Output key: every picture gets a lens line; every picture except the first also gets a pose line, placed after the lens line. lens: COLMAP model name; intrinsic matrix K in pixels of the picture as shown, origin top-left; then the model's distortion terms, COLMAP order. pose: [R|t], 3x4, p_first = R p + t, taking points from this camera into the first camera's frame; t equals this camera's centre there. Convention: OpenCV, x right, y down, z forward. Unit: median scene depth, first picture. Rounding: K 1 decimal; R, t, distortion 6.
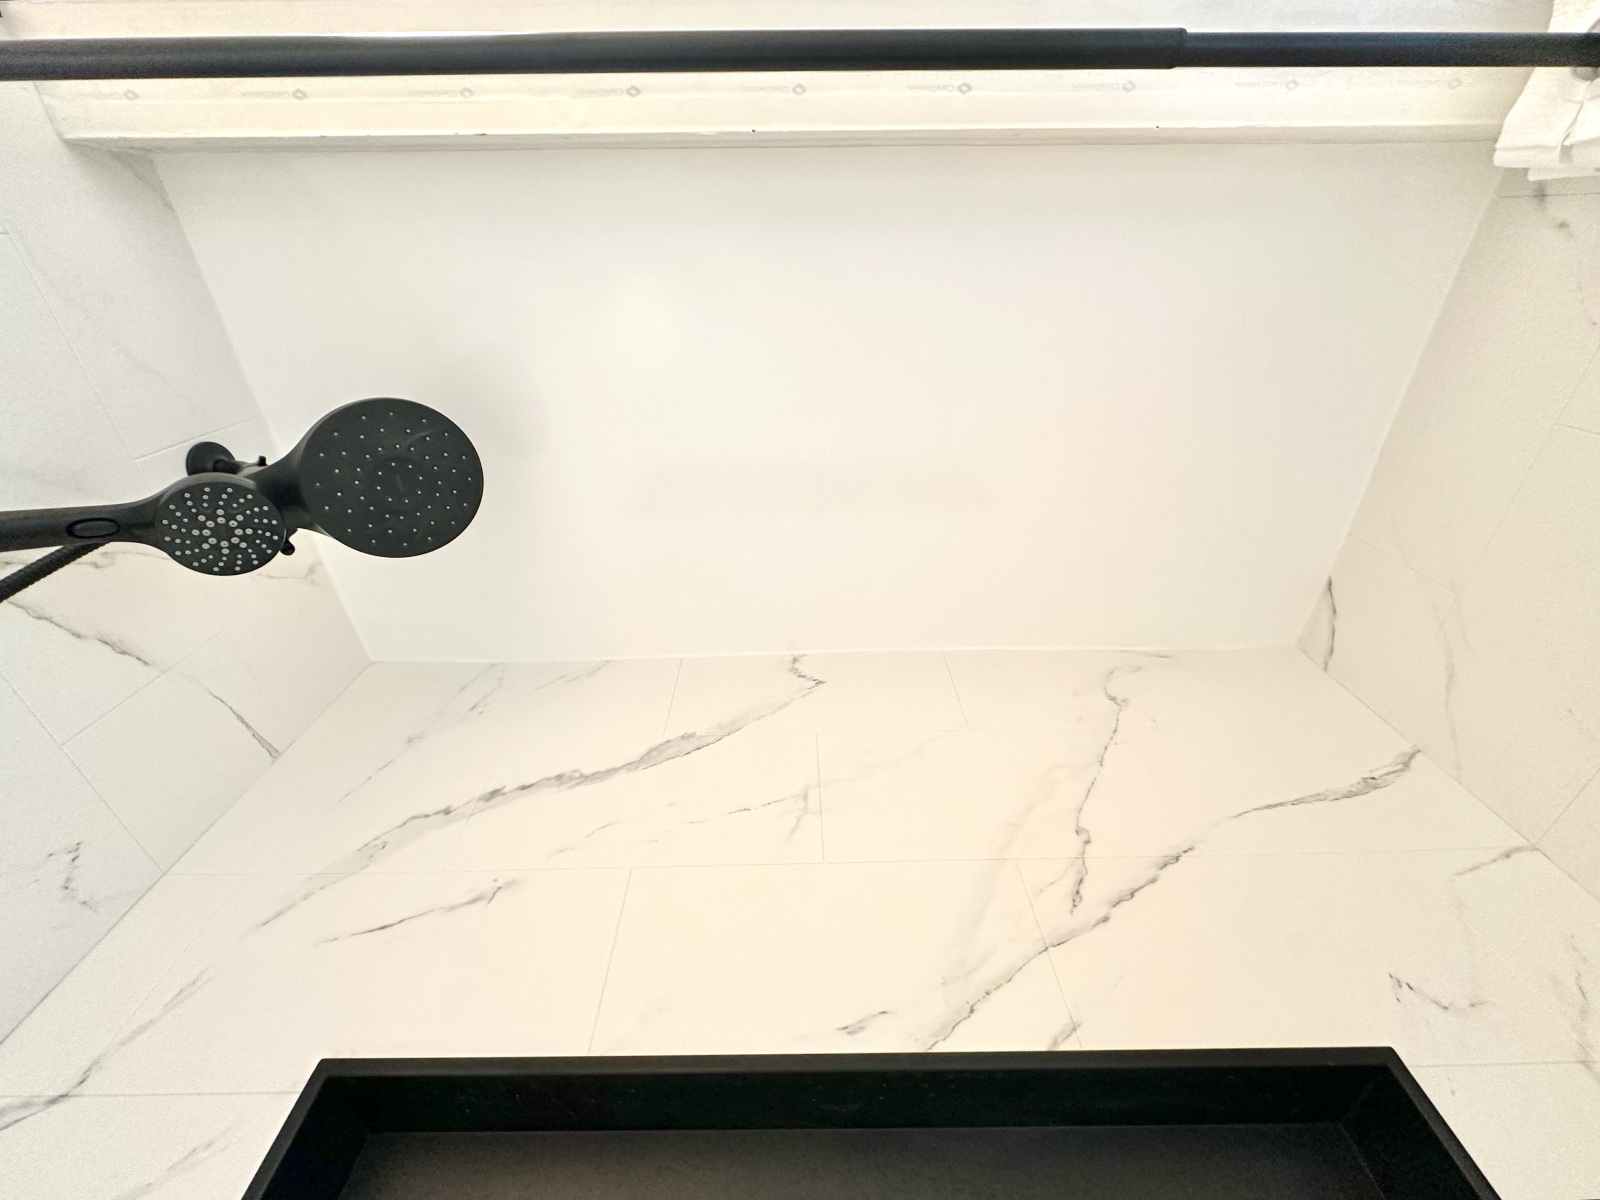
lens RADIAL K [[662.1, 0, 797.7], [0, 662.1, 601.0], [0, 0, 1]] dist [-0.001099, -0.000064]
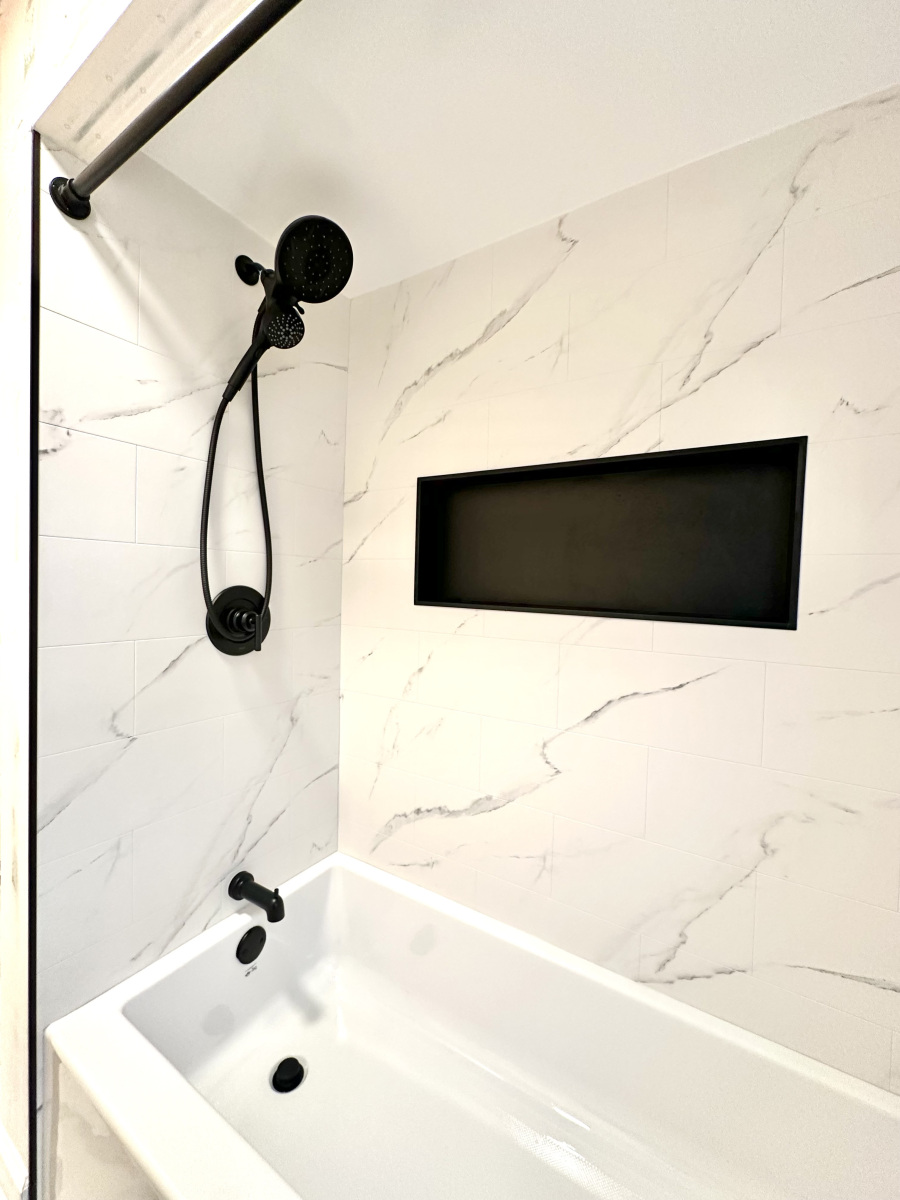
lens RADIAL K [[480.5, 0, 450.0], [0, 480.5, 598.3], [0, 0, 1]] dist [-0.002977, 0.000681]
pose [[0.854746, 0.048526, -0.516774, 0.519549], [0.429401, 0.493210, 0.756544, -0.568547], [0.291590, -0.868556, 0.400732, -0.339982]]
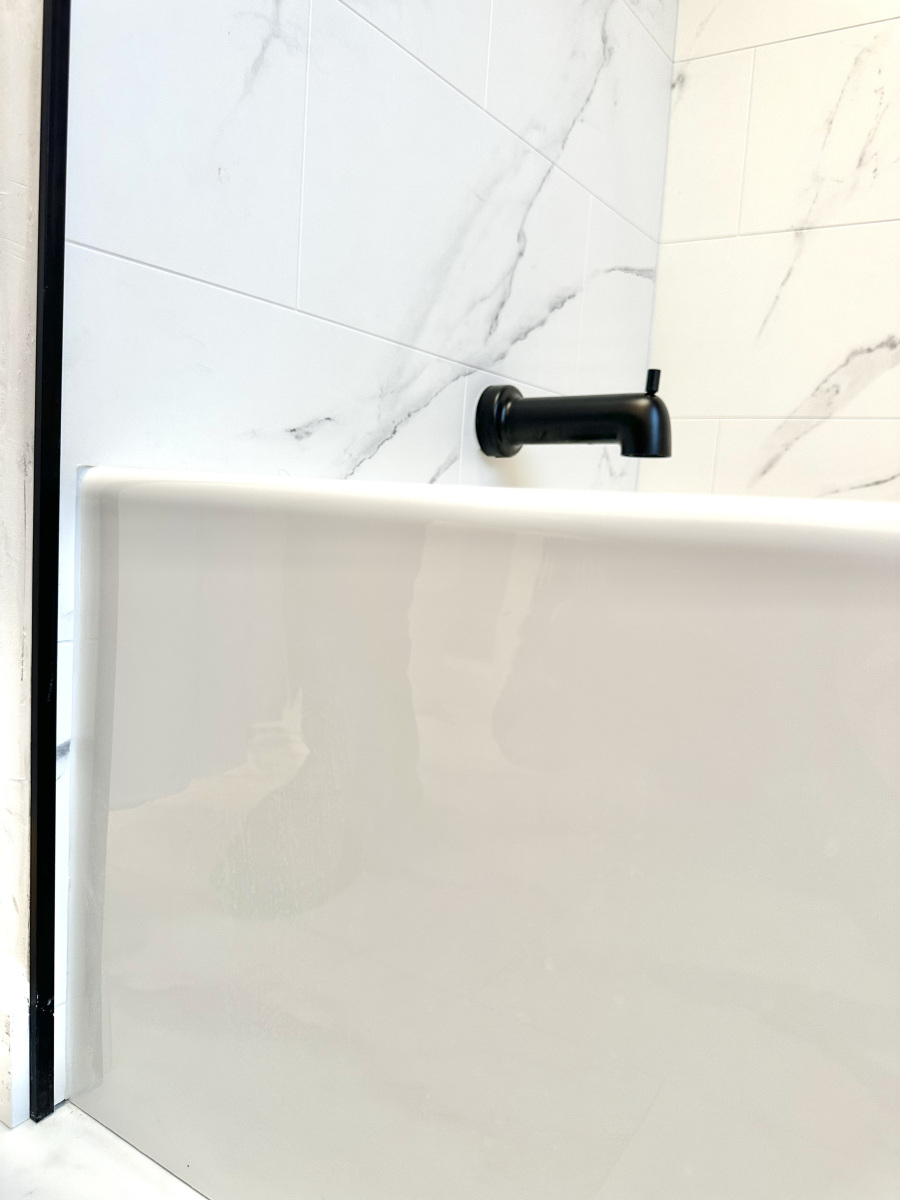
lens RADIAL K [[867.6, 0, 450.0], [0, 867.6, 600.0], [0, 0, 1]] dist [-0.001562, -0.003274]
pose [[0.840121, 0.121445, -0.528629, -0.359393], [0.427826, 0.450716, 0.783466, 0.103063], [0.333409, -0.884367, 0.326699, -1.279509]]
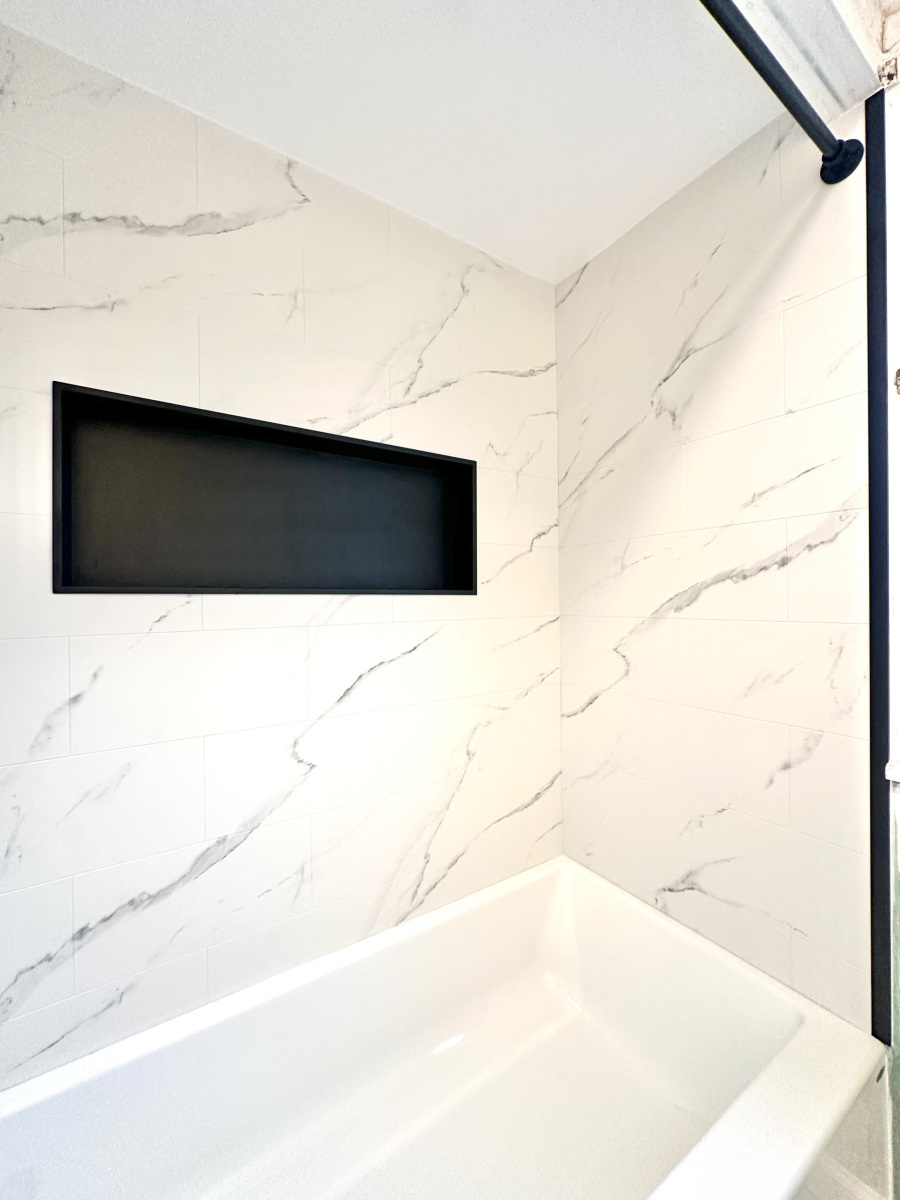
lens RADIAL K [[480.5, 0, 450.0], [0, 480.5, 598.3], [0, 0, 1]] dist [-0.002977, 0.000681]
pose [[0.830228, 0.001034, 0.557423, -0.378467], [-0.479932, 0.509960, 0.713867, -0.433810], [-0.283525, -0.860197, 0.423880, -0.390702]]
